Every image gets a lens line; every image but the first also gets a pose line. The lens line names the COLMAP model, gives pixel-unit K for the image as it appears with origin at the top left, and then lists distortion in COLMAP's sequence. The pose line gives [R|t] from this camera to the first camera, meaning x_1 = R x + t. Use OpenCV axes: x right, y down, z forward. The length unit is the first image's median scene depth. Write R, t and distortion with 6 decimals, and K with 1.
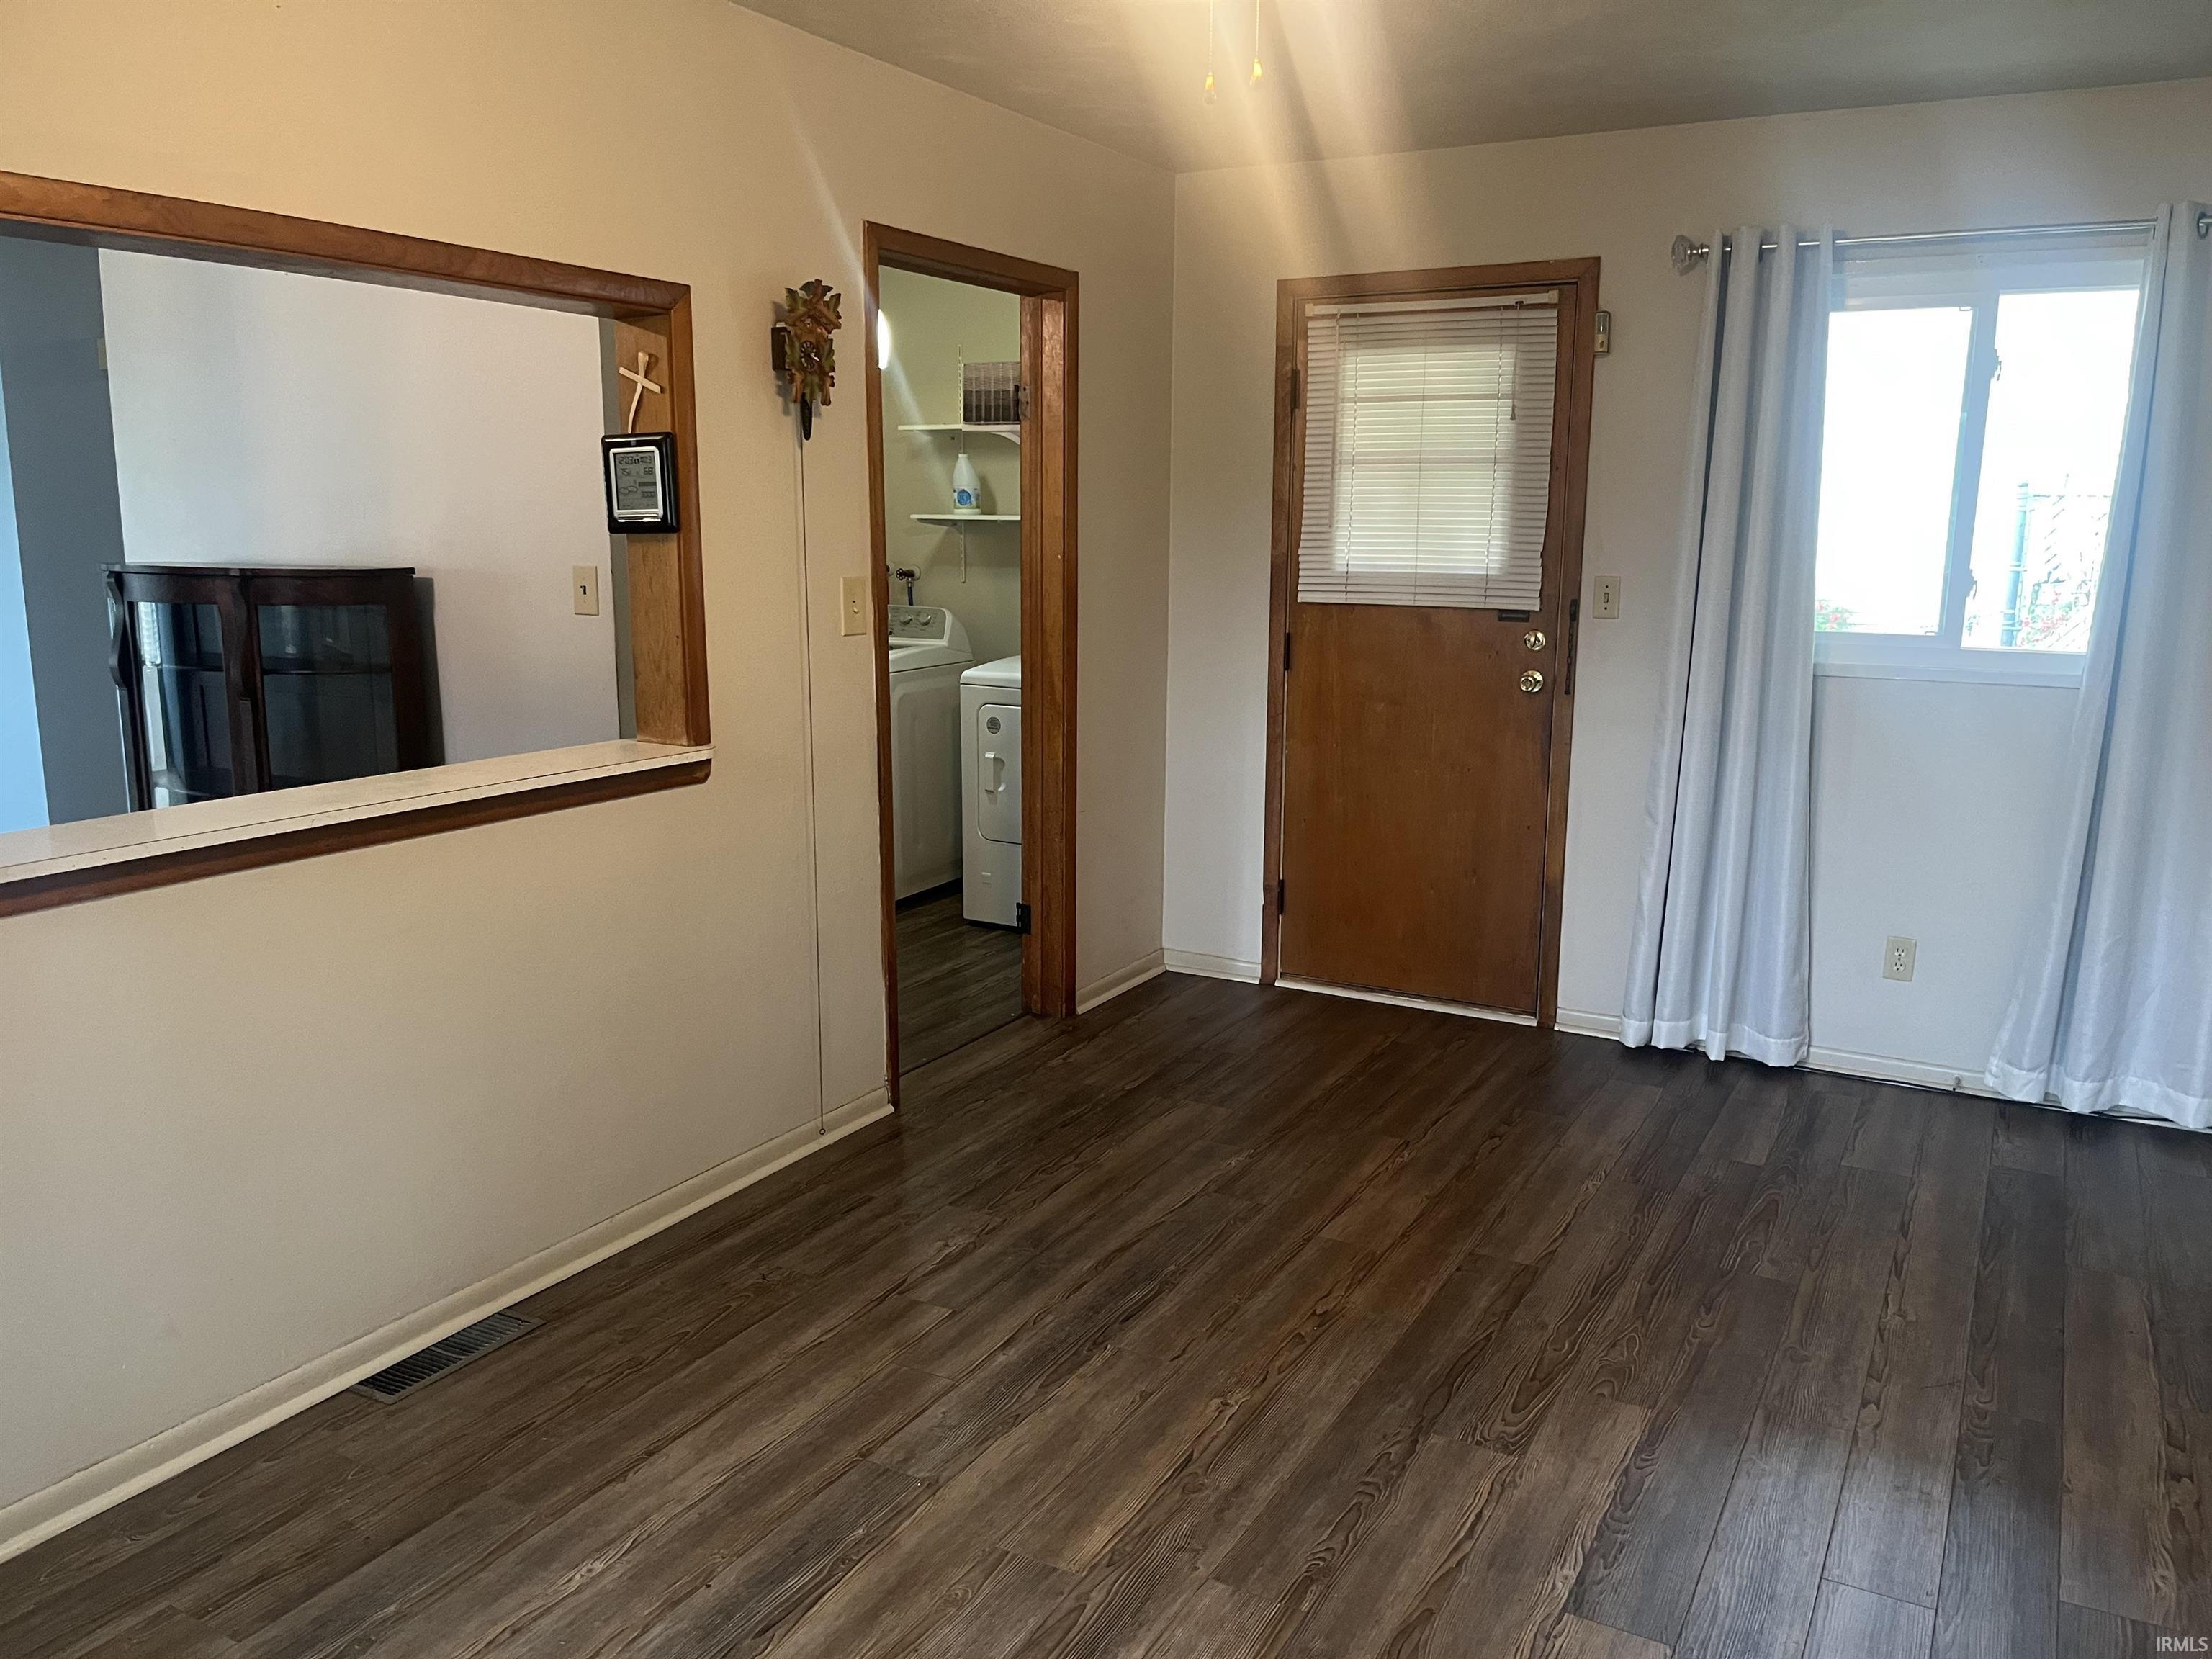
lens RADIAL K [[1696.4, 0, 1112.6], [0, 1696.4, 835.8], [0, 0, 1]] dist [0.049910, -0.005947]
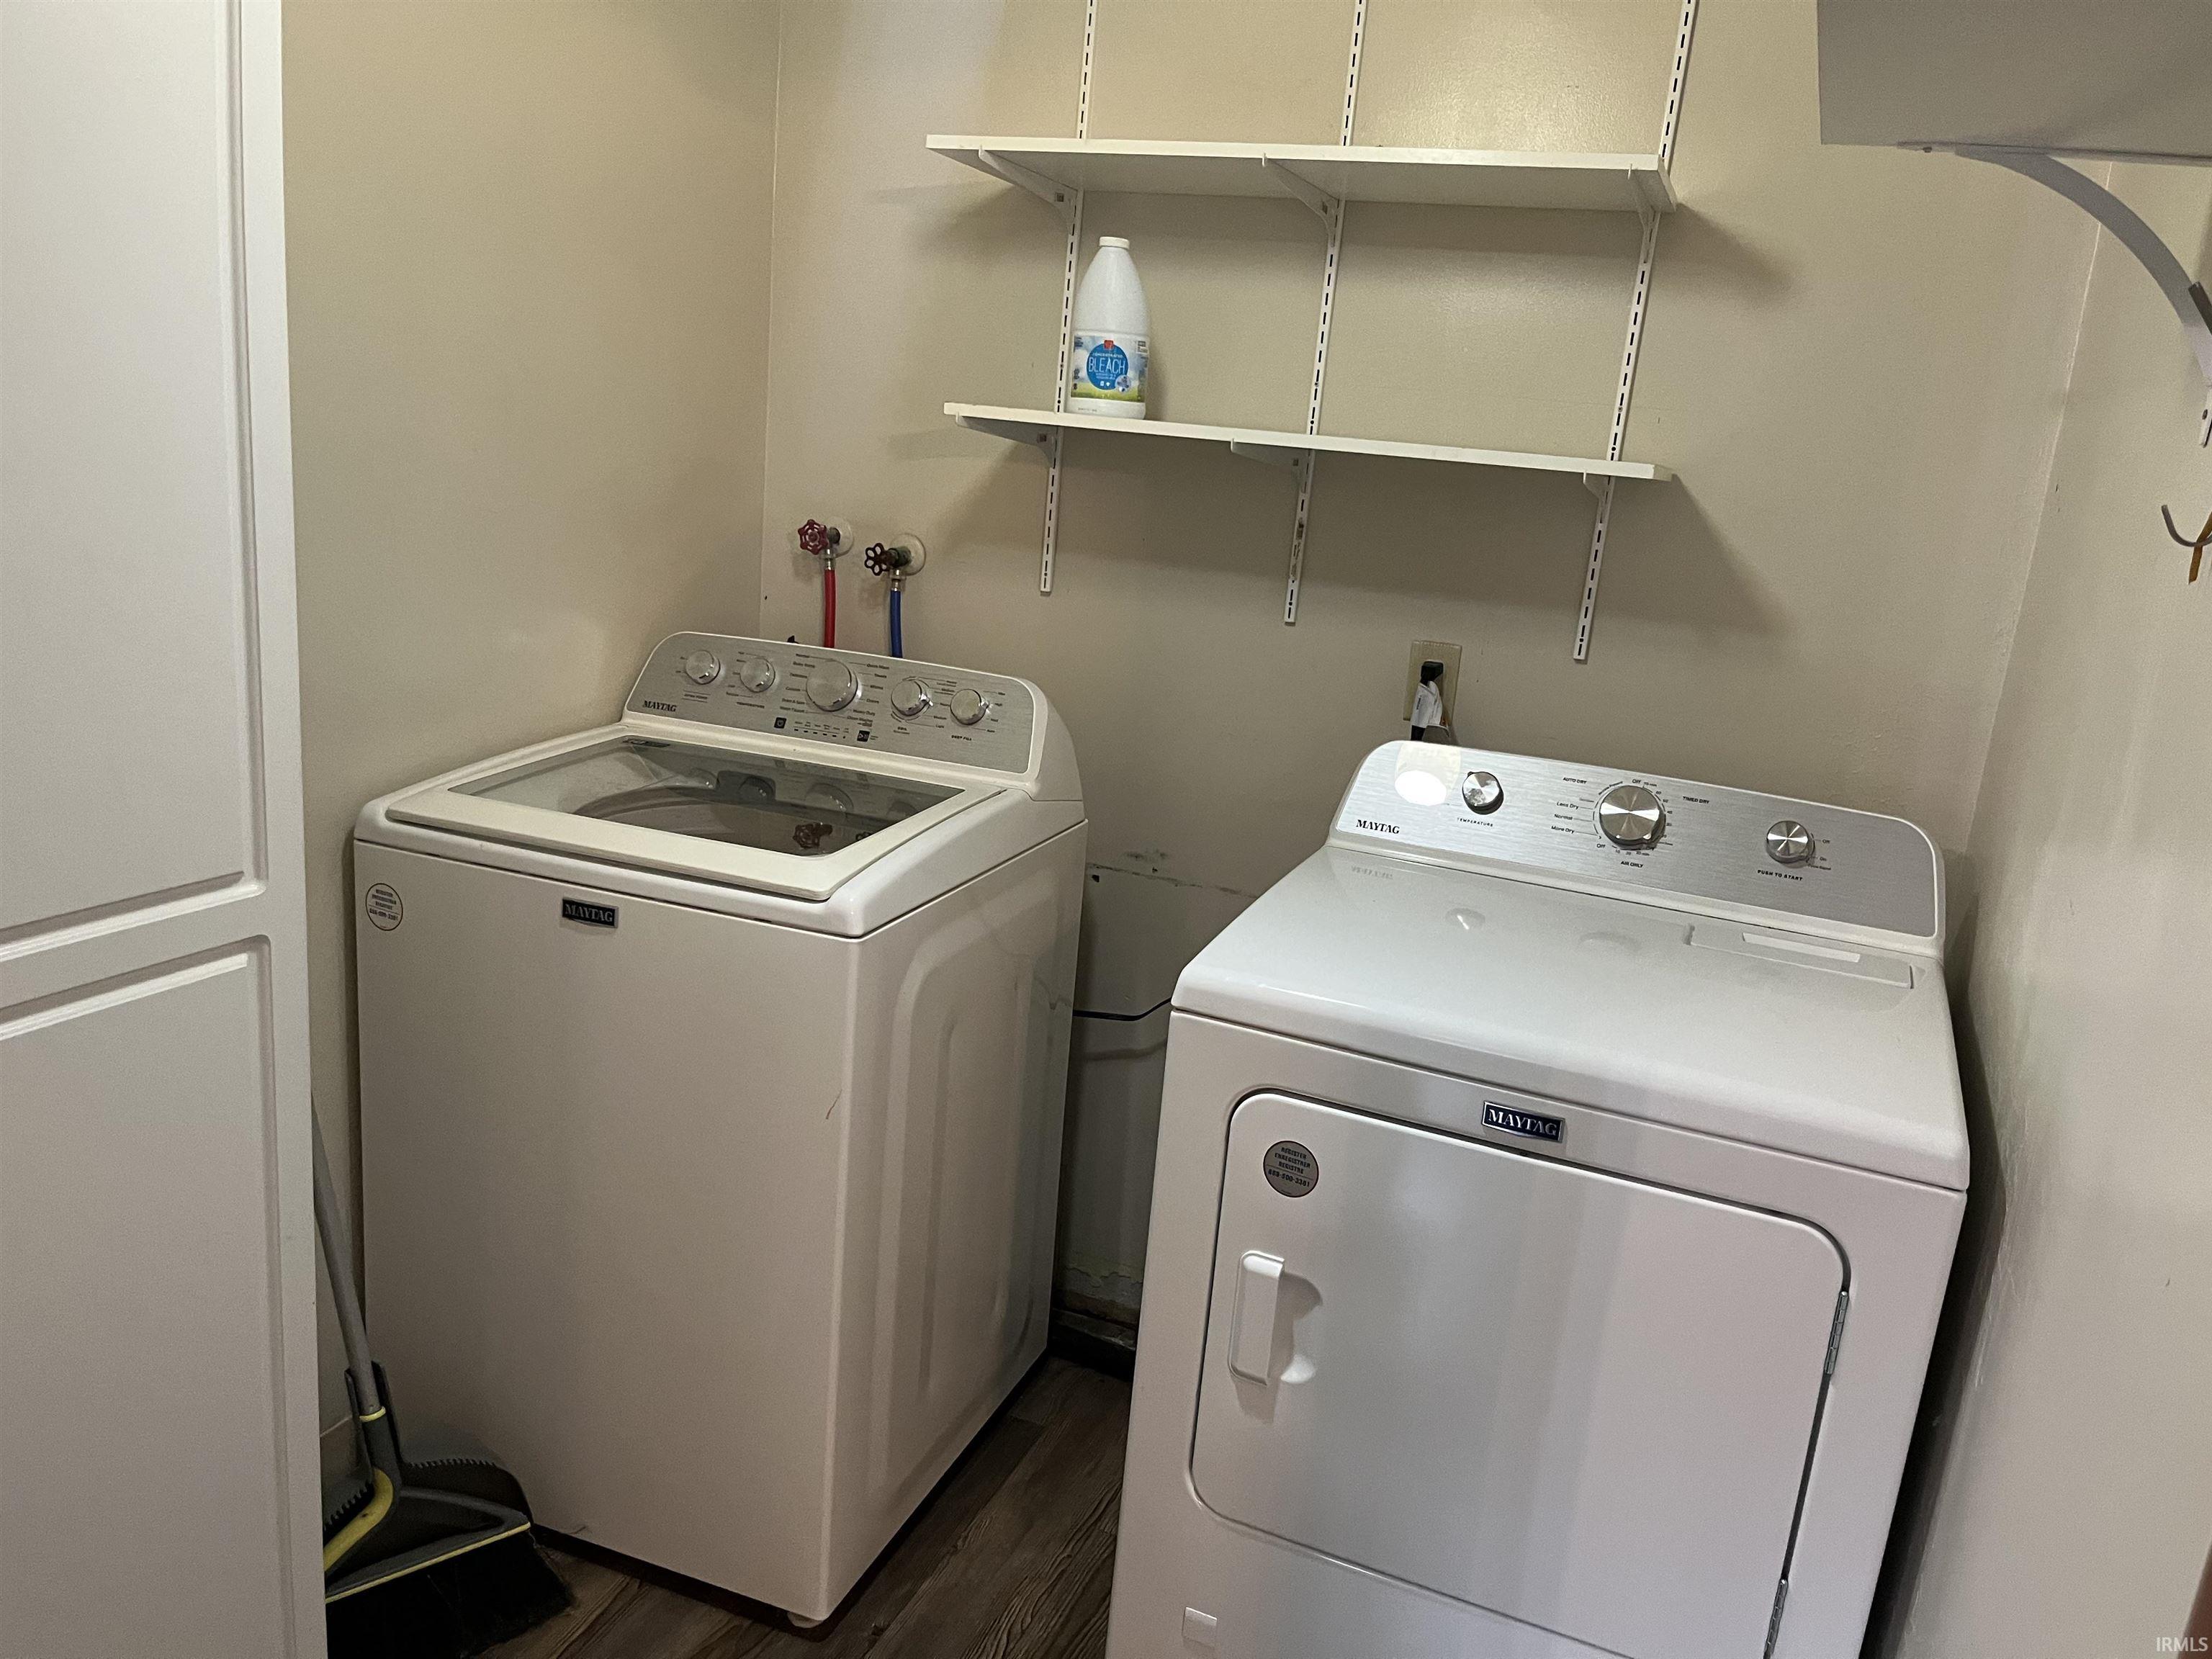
lens RADIAL K [[1696.4, 0, 1107.8], [0, 1696.4, 834.8], [0, 0, 1]] dist [0.049910, -0.005947]
pose [[0.989573, 0.048822, 0.135508, -0.129164], [-0.056168, 0.997122, 0.050926, -0.121651], [-0.132631, -0.058007, 0.989467, 0.652372]]
